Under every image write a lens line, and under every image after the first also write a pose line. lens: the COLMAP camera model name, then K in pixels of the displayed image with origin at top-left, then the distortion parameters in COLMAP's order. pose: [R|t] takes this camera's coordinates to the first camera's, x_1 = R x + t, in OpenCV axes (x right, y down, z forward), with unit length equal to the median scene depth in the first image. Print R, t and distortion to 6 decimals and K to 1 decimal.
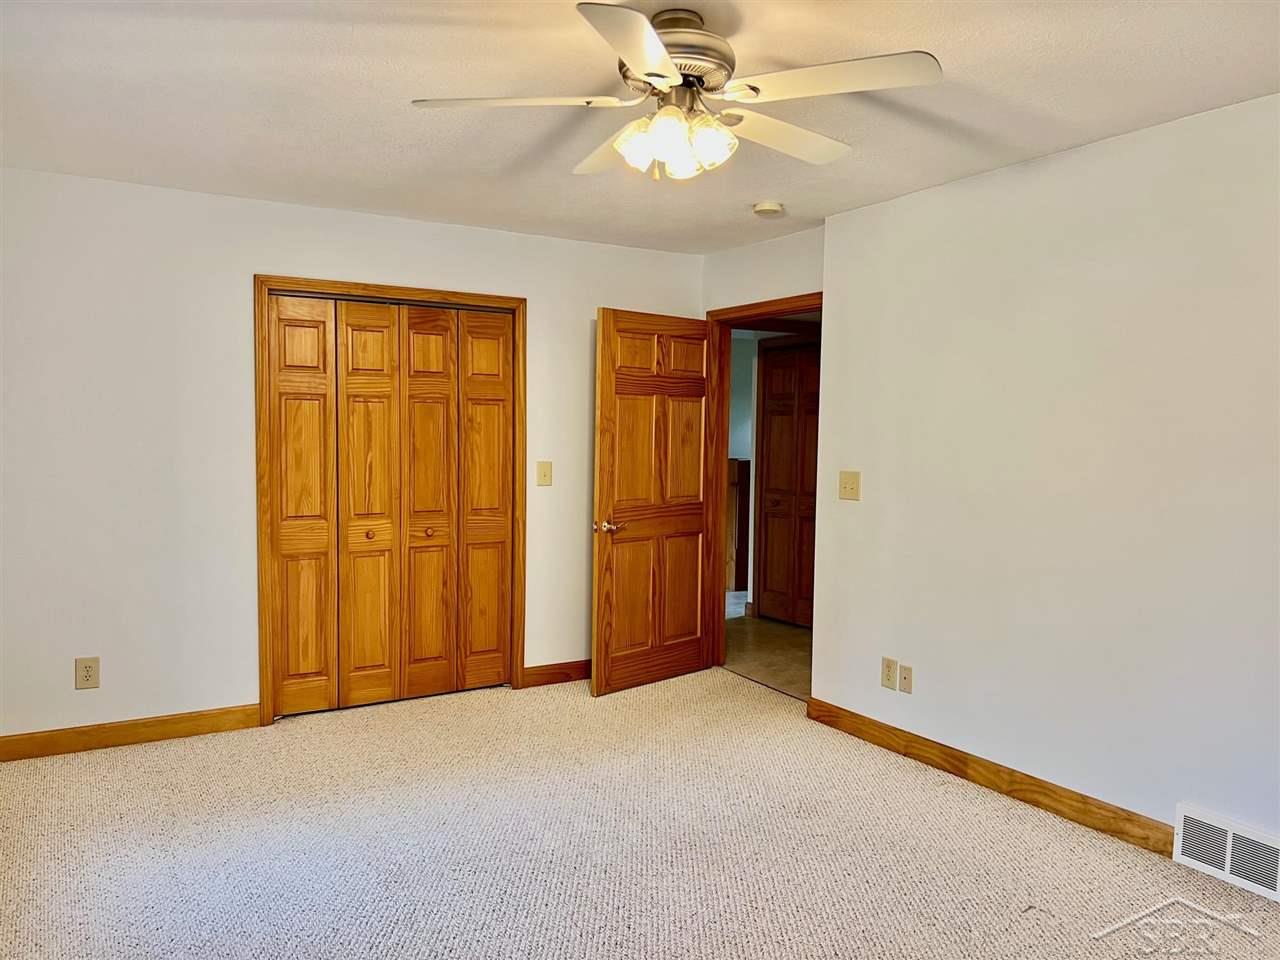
lens RADIAL K [[969.3, 0, 644.3], [0, 969.3, 475.0], [0, 0, 1]] dist [0.032527, -0.039162]
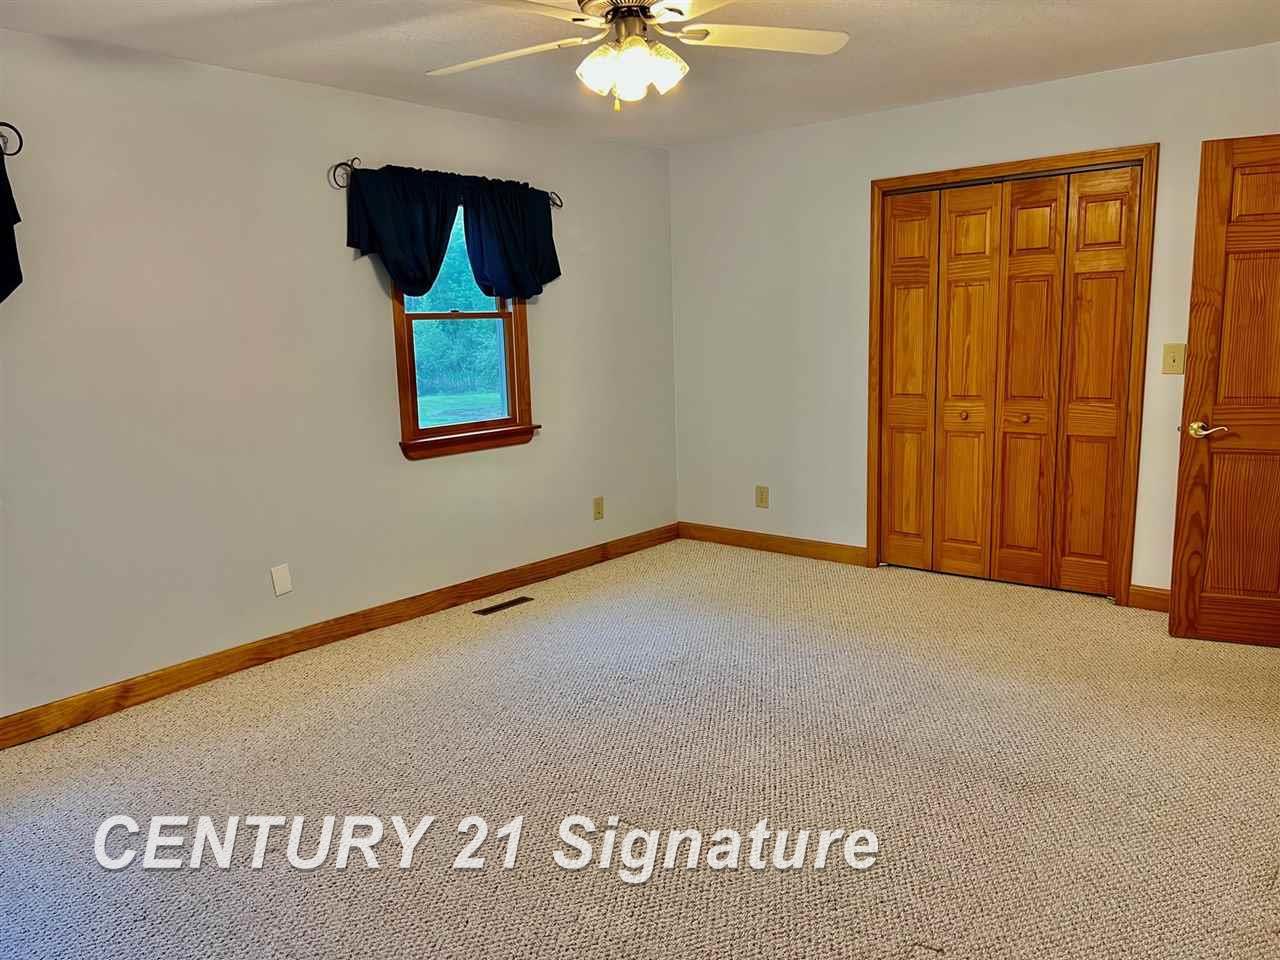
lens RADIAL K [[969.3, 0, 638.7], [0, 969.3, 479.5], [0, 0, 1]] dist [0.032527, -0.039162]
pose [[0.306063, 0.134708, -0.942433, 0.596173], [-0.011076, 0.990375, 0.137964, -0.010566], [0.951947, -0.031787, 0.304609, 0.345067]]
